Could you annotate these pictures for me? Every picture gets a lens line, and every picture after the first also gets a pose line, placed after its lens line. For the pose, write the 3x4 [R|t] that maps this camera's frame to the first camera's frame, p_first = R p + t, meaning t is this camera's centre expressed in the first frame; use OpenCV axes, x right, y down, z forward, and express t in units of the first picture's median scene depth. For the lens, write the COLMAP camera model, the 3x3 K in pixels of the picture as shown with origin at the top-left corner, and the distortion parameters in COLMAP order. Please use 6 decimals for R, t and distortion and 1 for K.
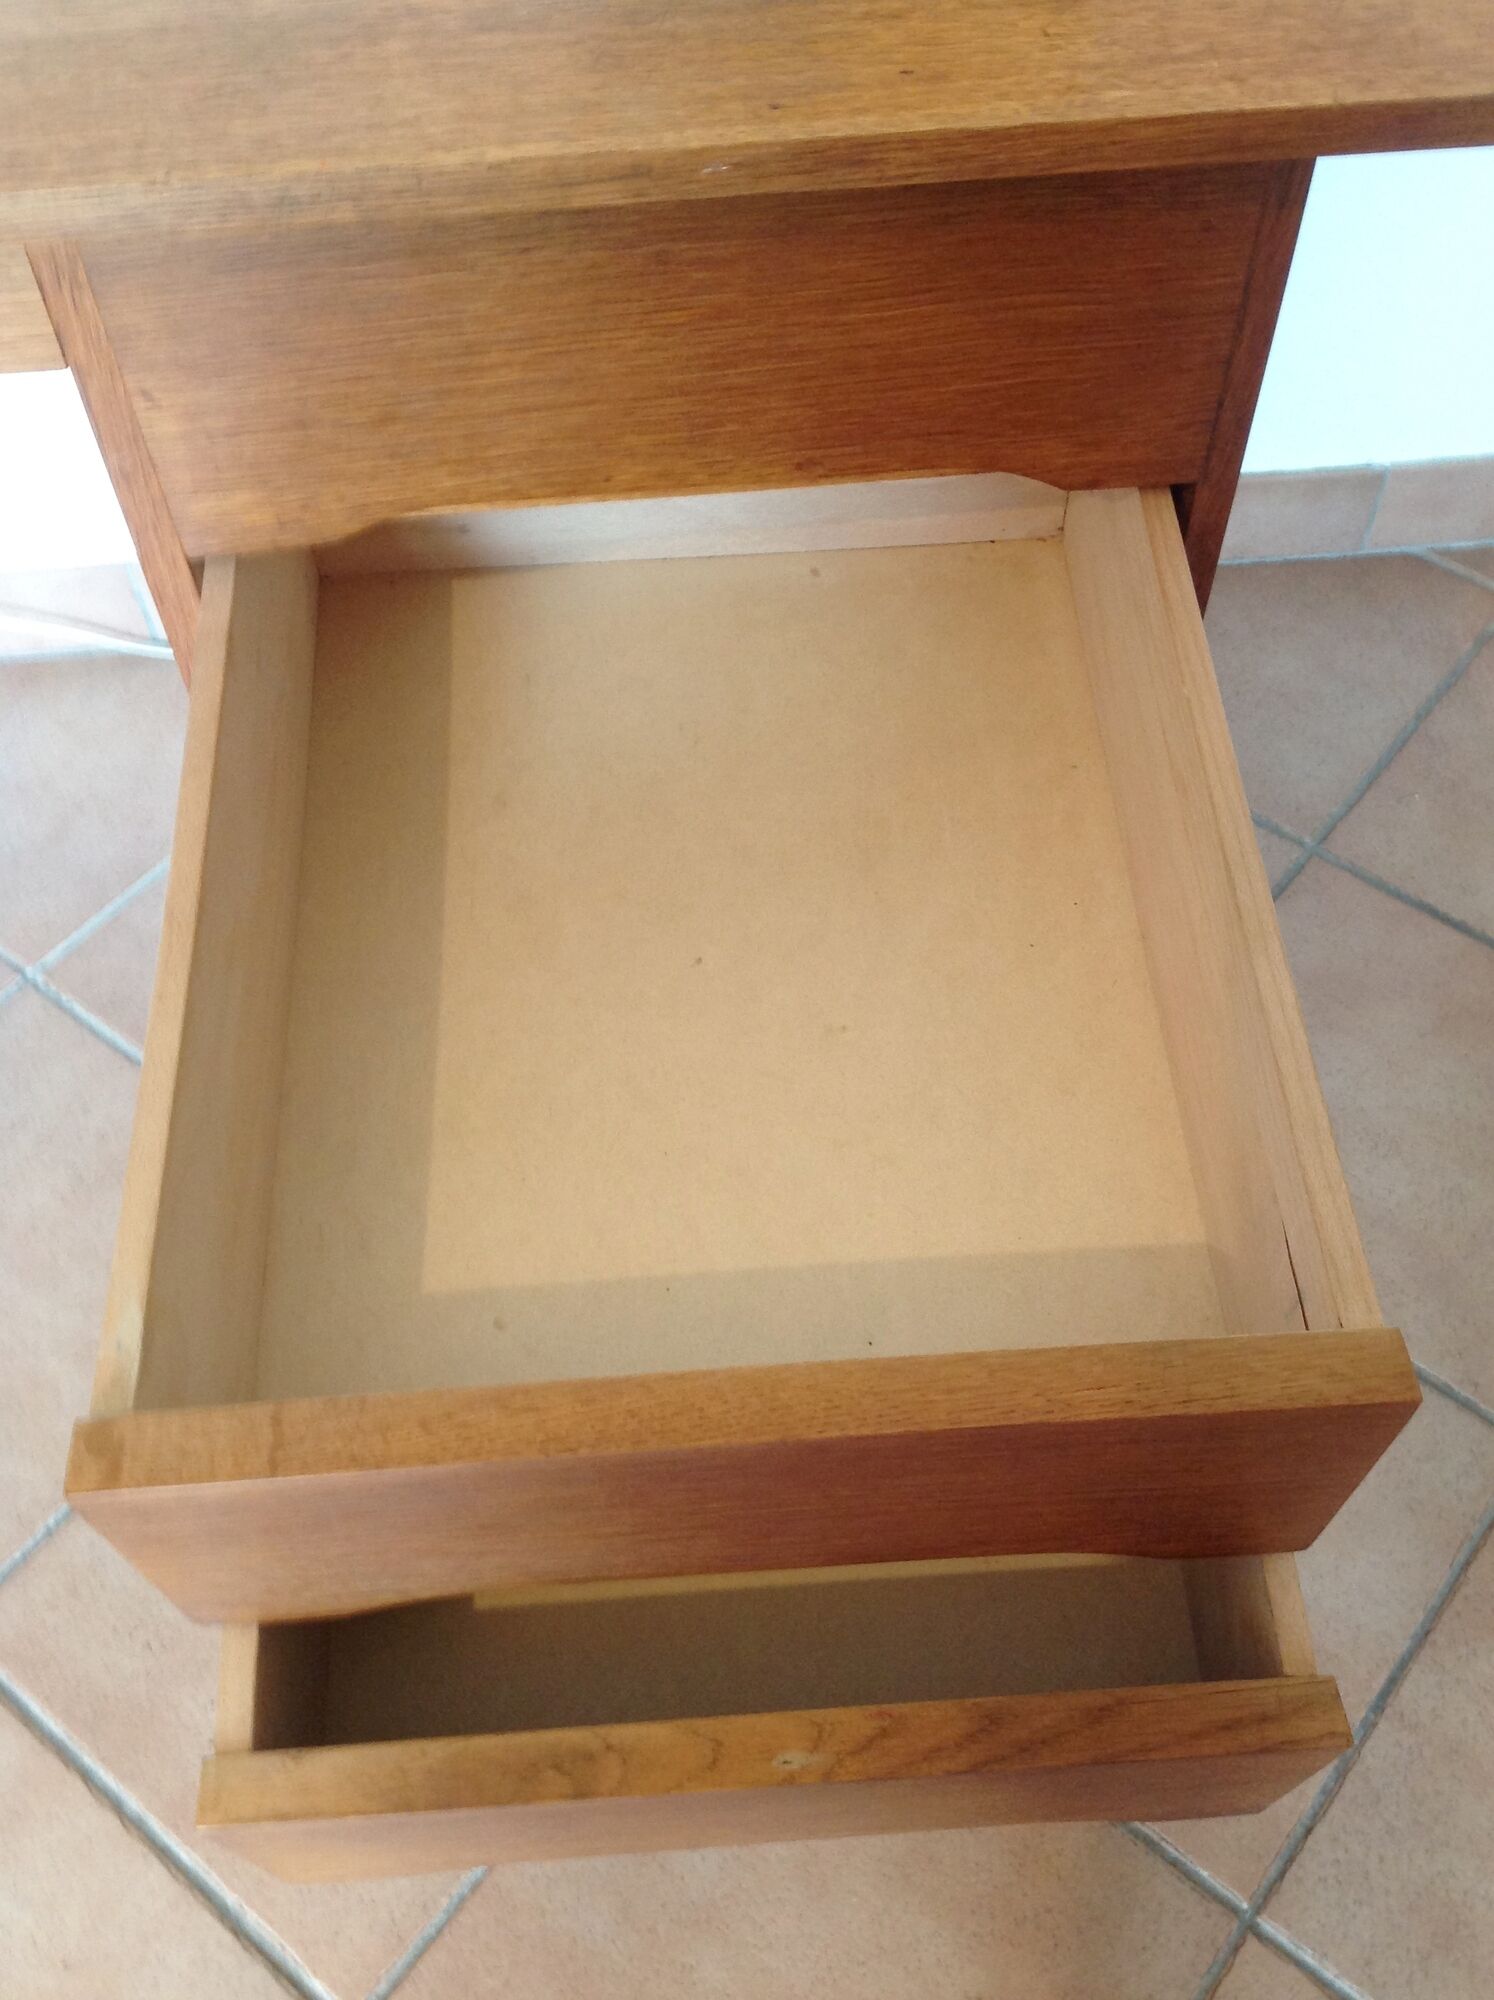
lens RADIAL K [[1894.1, 0, 736.5], [0, 1894.1, 1001.7], [0, 0, 1]] dist [0.058464, -0.114872]
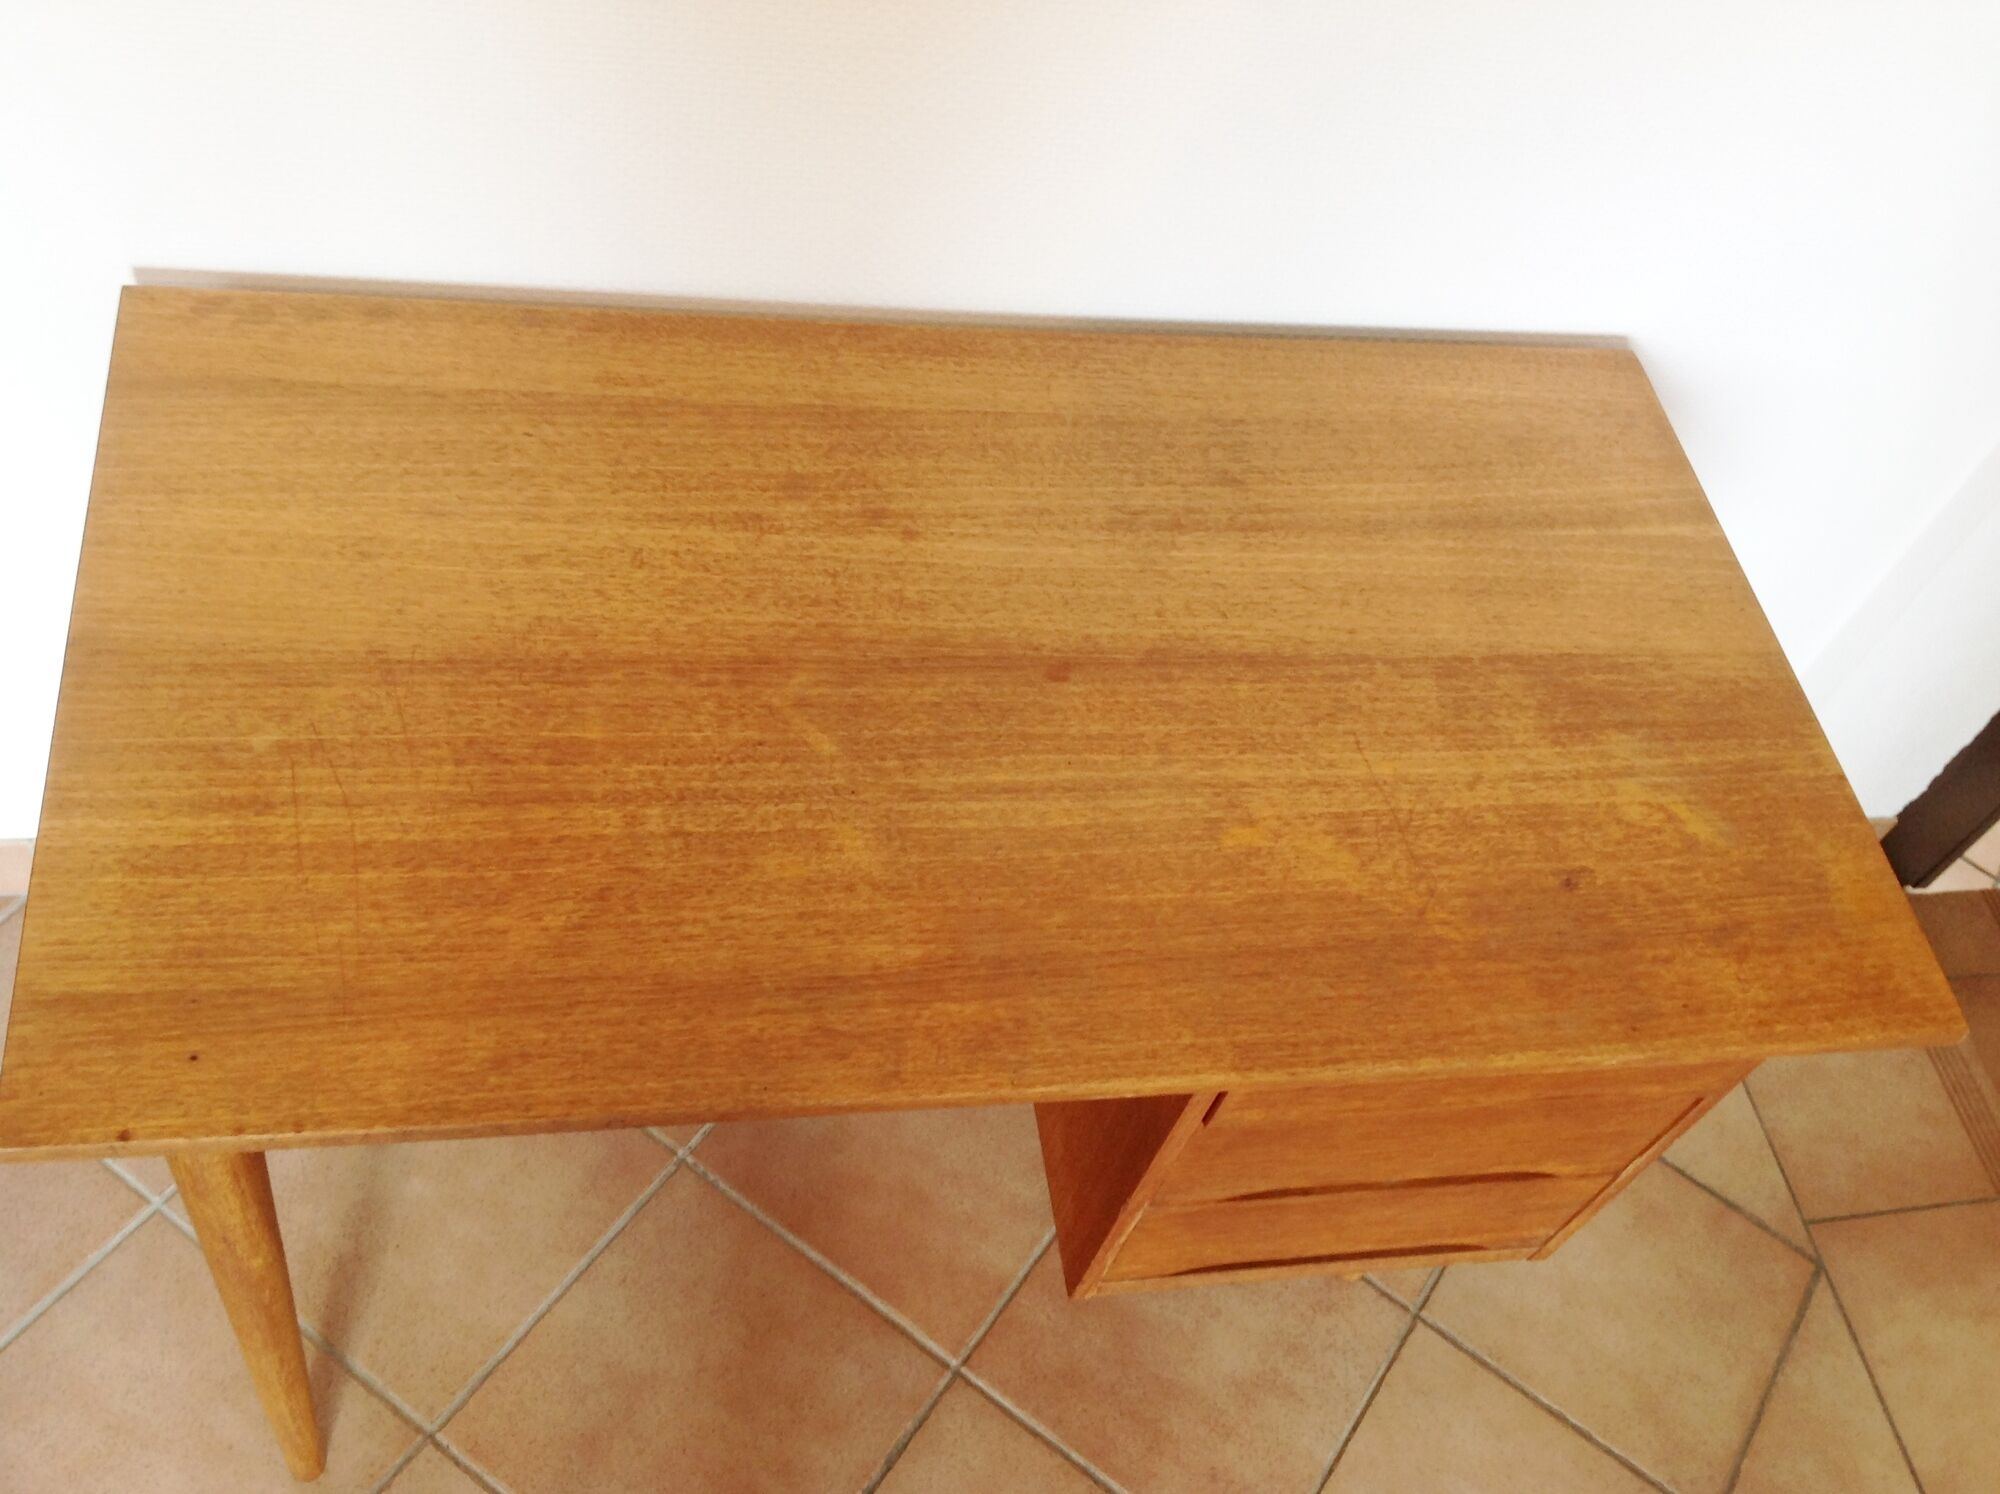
lens RADIAL K [[1881.8, 0, 1002.0], [0, 1881.8, 750.4], [0, 0, 1]] dist [0.135771, -0.326063]
pose [[0.974921, 0.057726, 0.214936, -0.960930], [-0.052804, 0.998196, -0.028576, -0.580566], [-0.216198, 0.016510, 0.976210, -0.764951]]
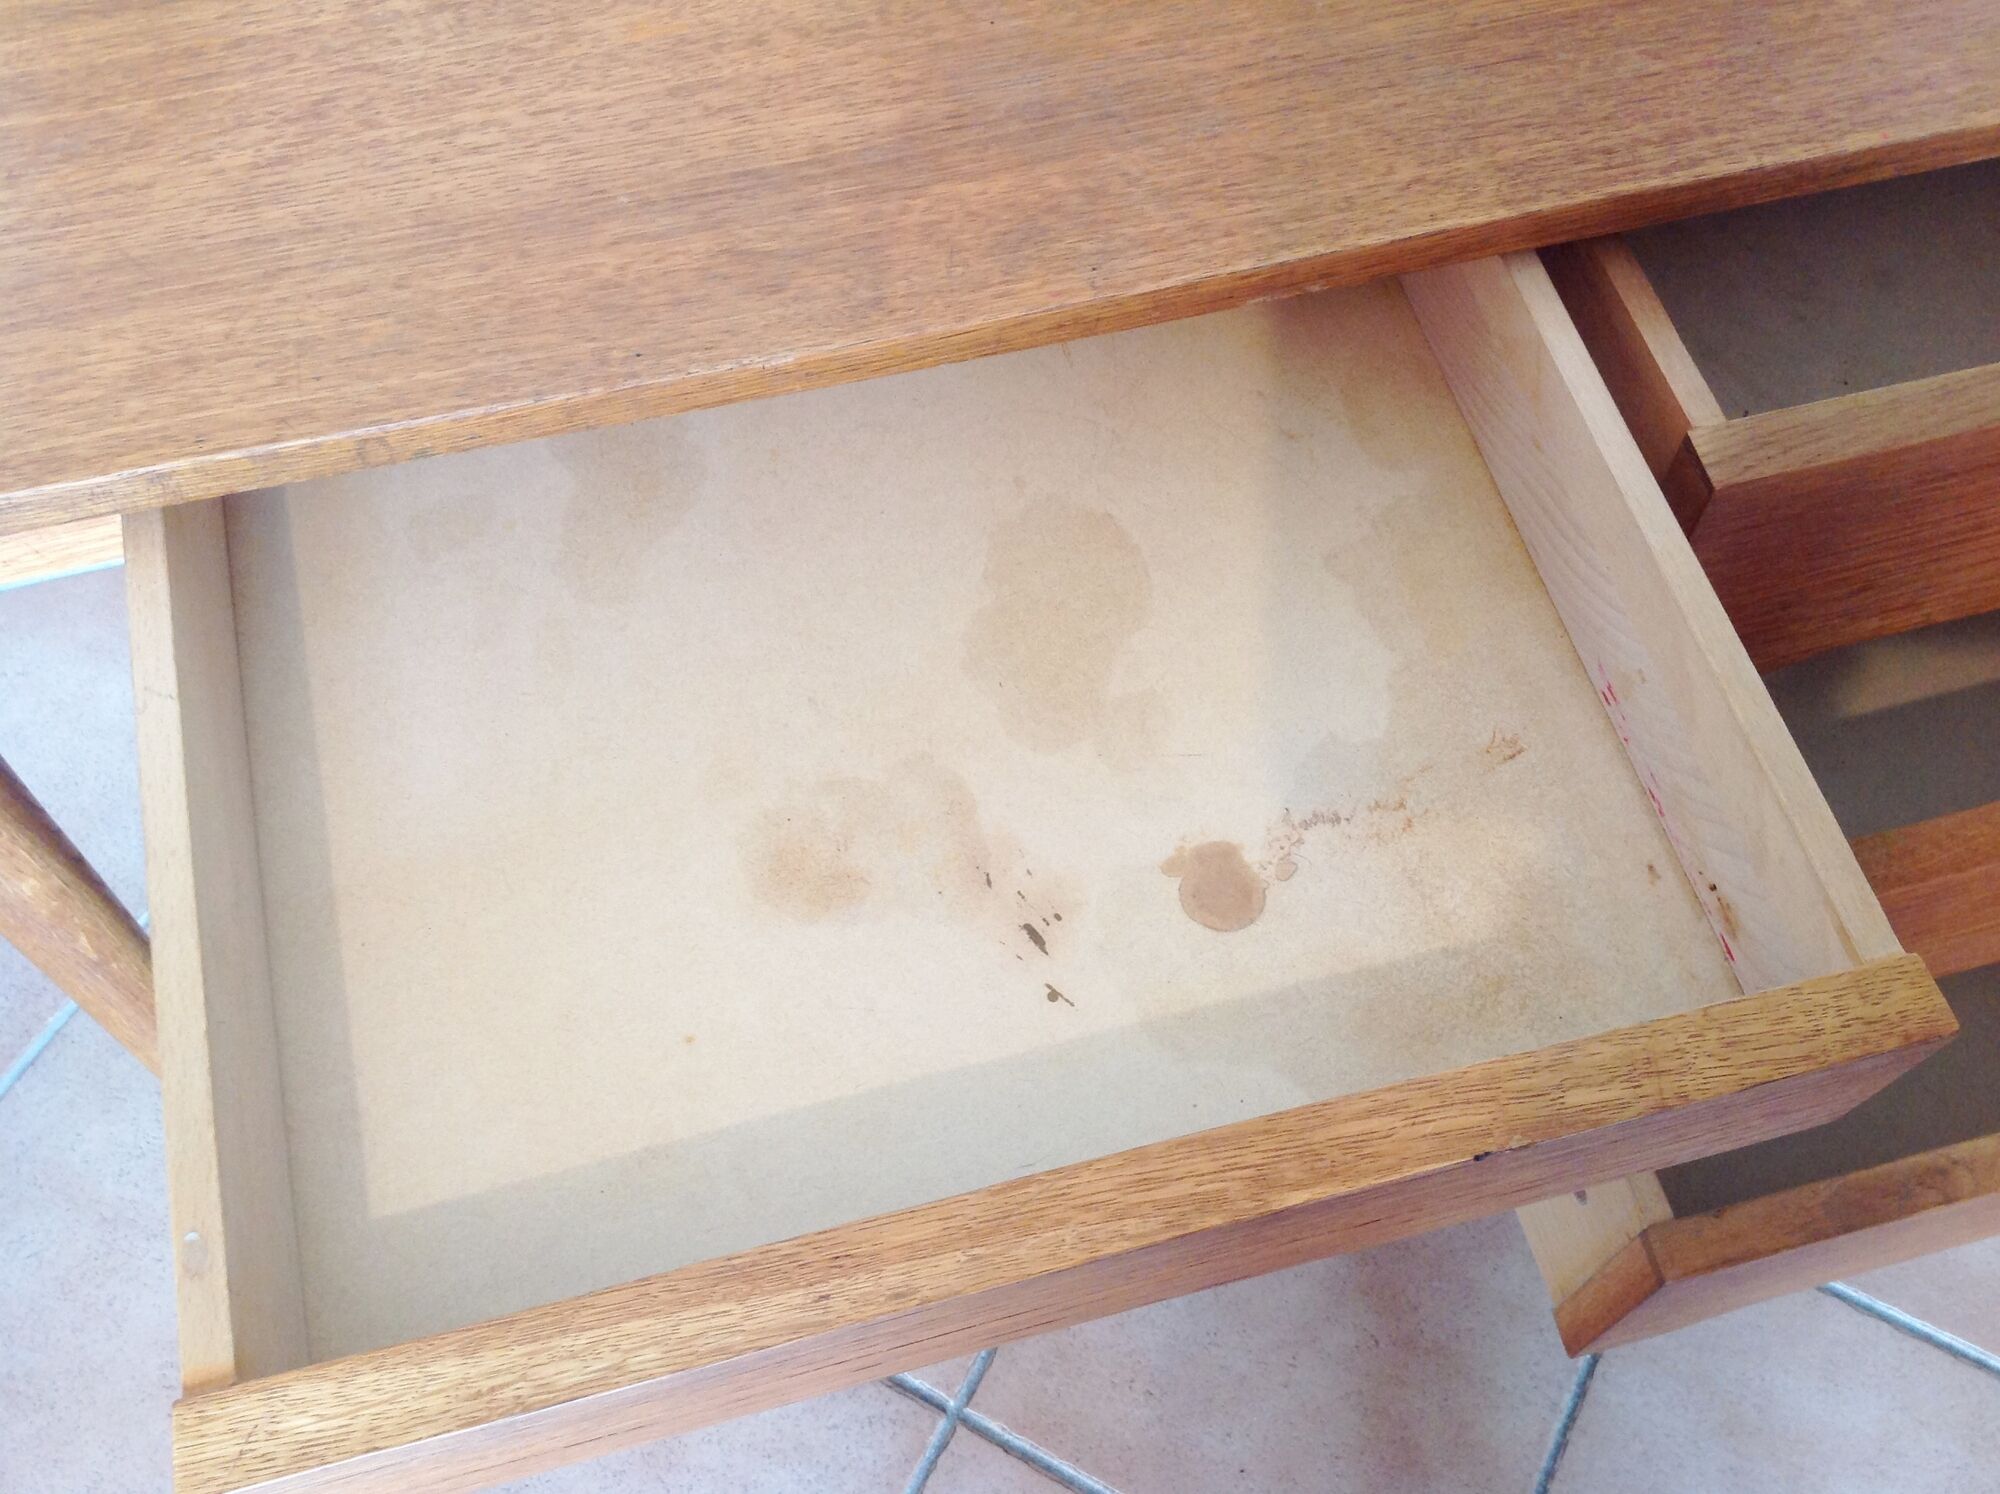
lens RADIAL K [[1883.9, 0, 995.1], [0, 1883.9, 747.7], [0, 0, 1]] dist [0.125445, -0.282264]
pose [[0.984065, -0.141937, 0.107100, -0.756030], [0.133703, 0.987744, 0.080534, -0.205506], [-0.117219, -0.064931, 0.990981, -0.056637]]
